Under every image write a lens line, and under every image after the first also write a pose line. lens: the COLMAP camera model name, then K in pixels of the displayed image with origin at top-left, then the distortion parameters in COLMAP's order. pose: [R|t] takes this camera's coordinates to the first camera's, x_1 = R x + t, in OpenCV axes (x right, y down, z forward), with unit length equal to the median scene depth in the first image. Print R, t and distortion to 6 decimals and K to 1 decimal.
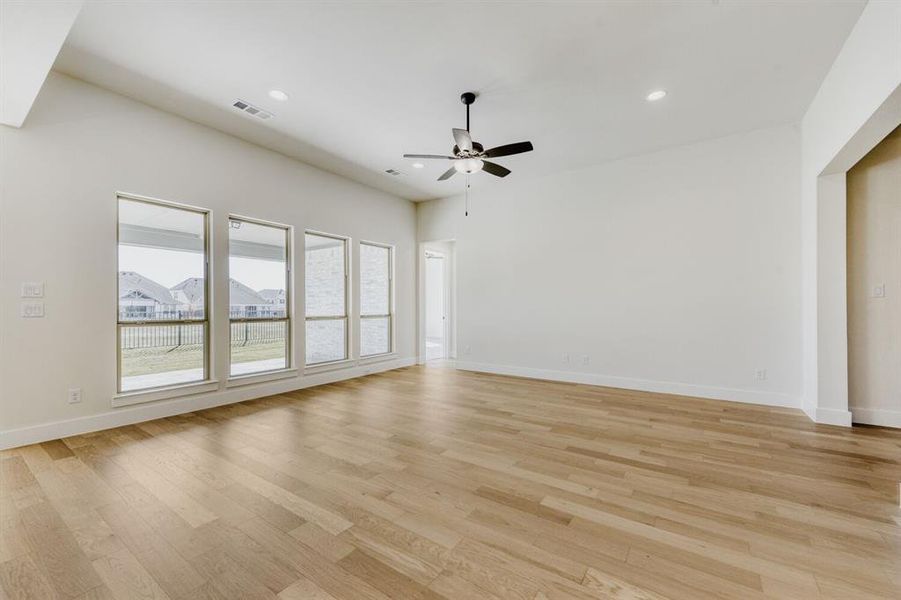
lens RADIAL K [[357.7, 0, 451.8], [0, 357.7, 309.8], [0, 0, 1]] dist [0.005521, 0.000149]
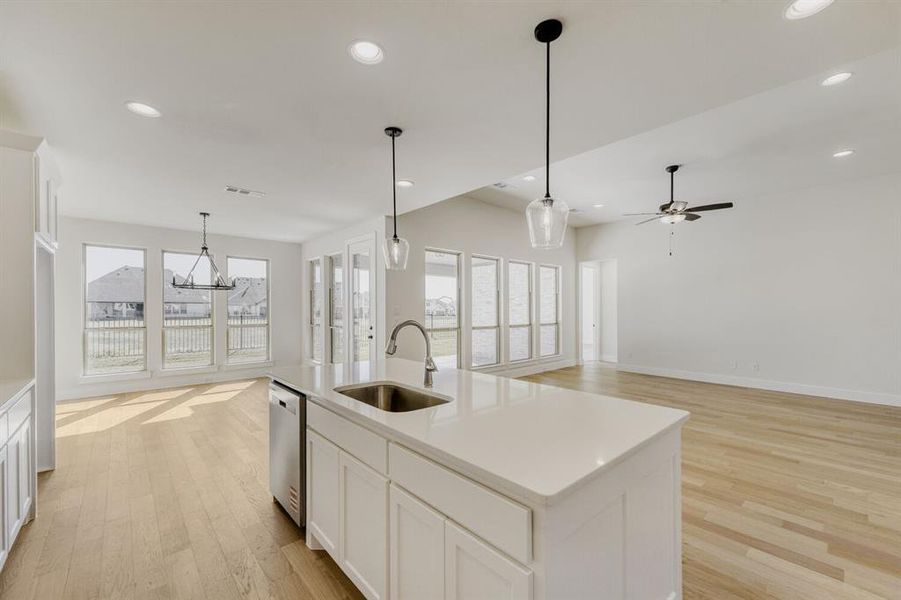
lens RADIAL K [[357.7, 0, 452.5], [0, 357.7, 311.1], [0, 0, 1]] dist [0.005521, 0.000149]
pose [[0.972623, 0.011960, -0.232083, -0.240514], [-0.012675, 0.999918, -0.001593, -0.021612], [0.232045, 0.004491, 0.972695, -0.276778]]
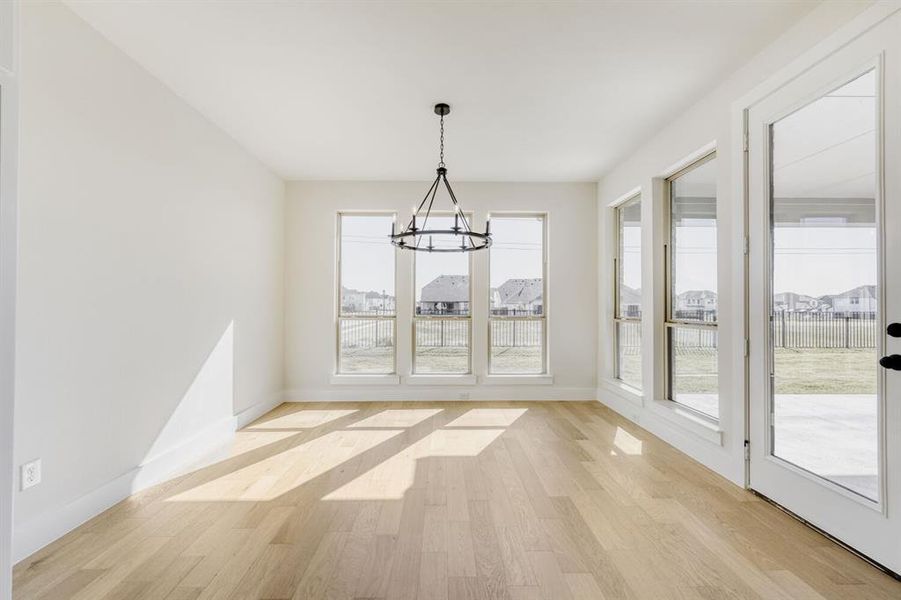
lens RADIAL K [[357.7, 0, 451.5], [0, 357.7, 311.9], [0, 0, 1]] dist [0.005521, 0.000149]
pose [[0.580355, 0.019890, -0.814121, -0.582671], [-0.014337, 0.999796, 0.014206, 0.007283], [0.814238, 0.003428, 0.580522, 0.108886]]
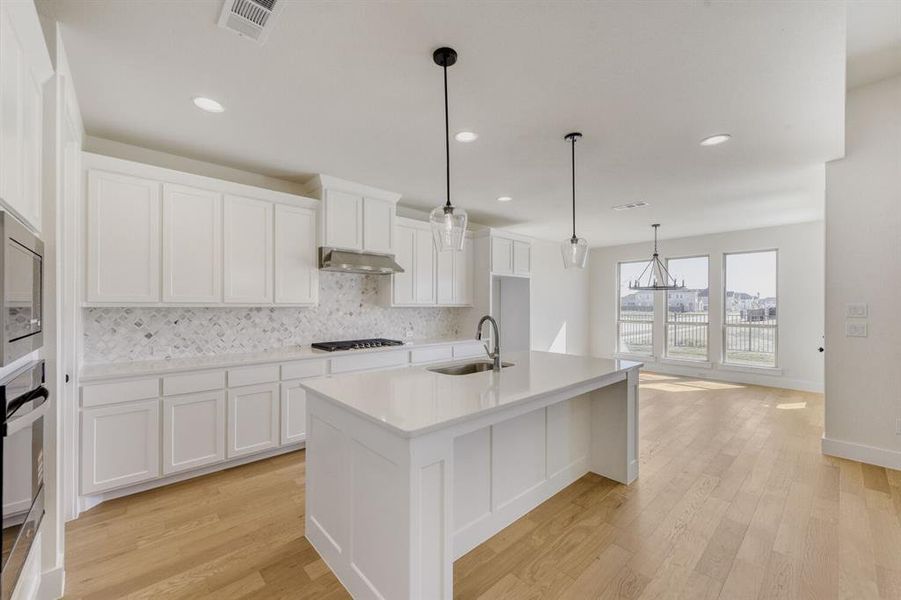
lens RADIAL K [[357.7, 0, 447.6], [0, 357.7, 305.7], [0, 0, 1]] dist [0.005521, 0.000149]
pose [[-0.232507, 0.007115, -0.972569, 0.039987], [-0.008270, 0.999923, 0.009292, -0.028142], [0.972559, 0.010203, -0.232431, 0.048304]]
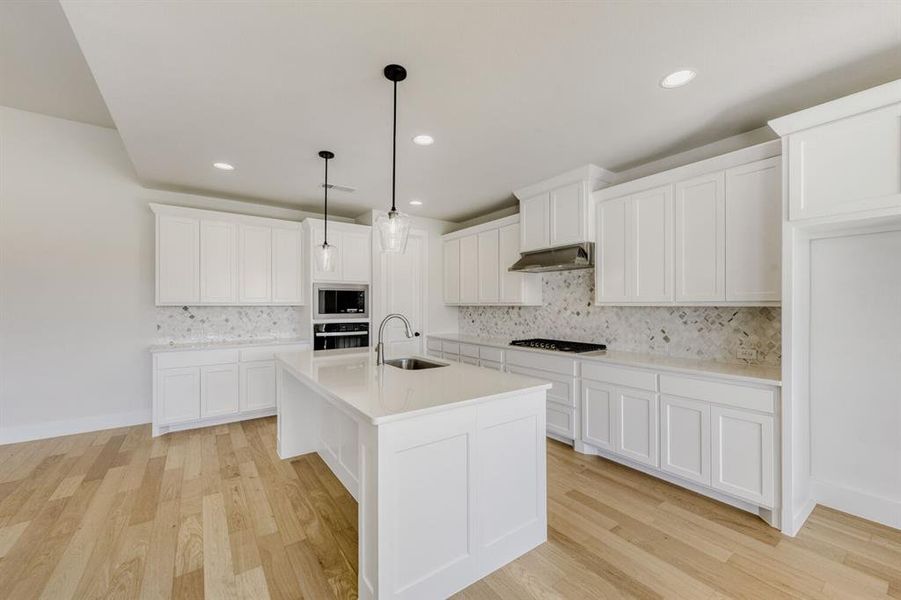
lens RADIAL K [[357.7, 0, 446.6], [0, 357.7, 303.2], [0, 0, 1]] dist [0.005521, 0.000149]
pose [[-0.934272, 0.009407, 0.356436, -0.543507], [0.010680, 0.999942, 0.001603, -0.026374], [-0.356400, 0.005304, -0.934318, 0.359892]]
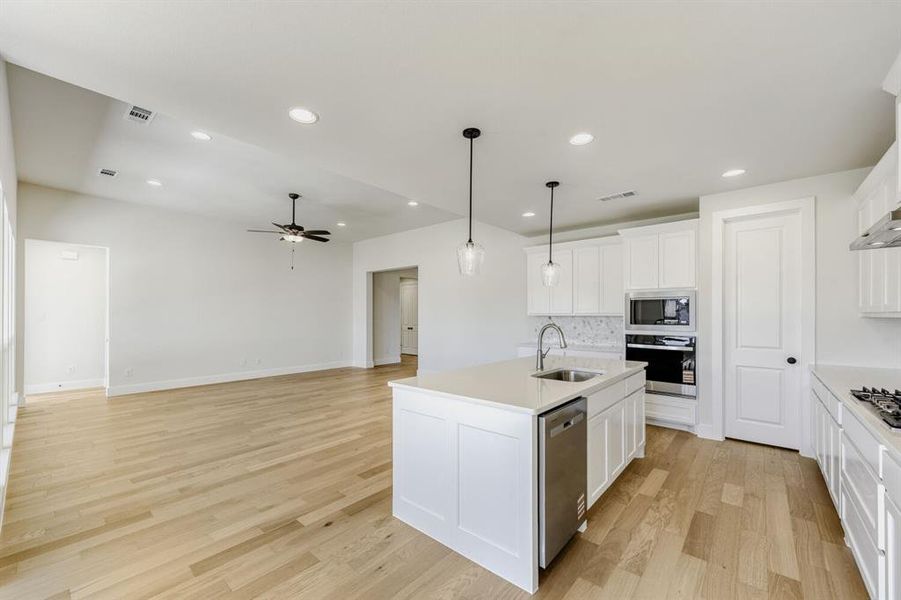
lens RADIAL K [[357.7, 0, 450.1], [0, 357.7, 306.9], [0, 0, 1]] dist [0.005521, 0.000149]
pose [[0.106006, 0.035961, 0.993715, -0.778505], [-0.002111, 0.999352, -0.035940, -0.015214], [-0.994363, 0.001712, 0.106013, 0.076741]]
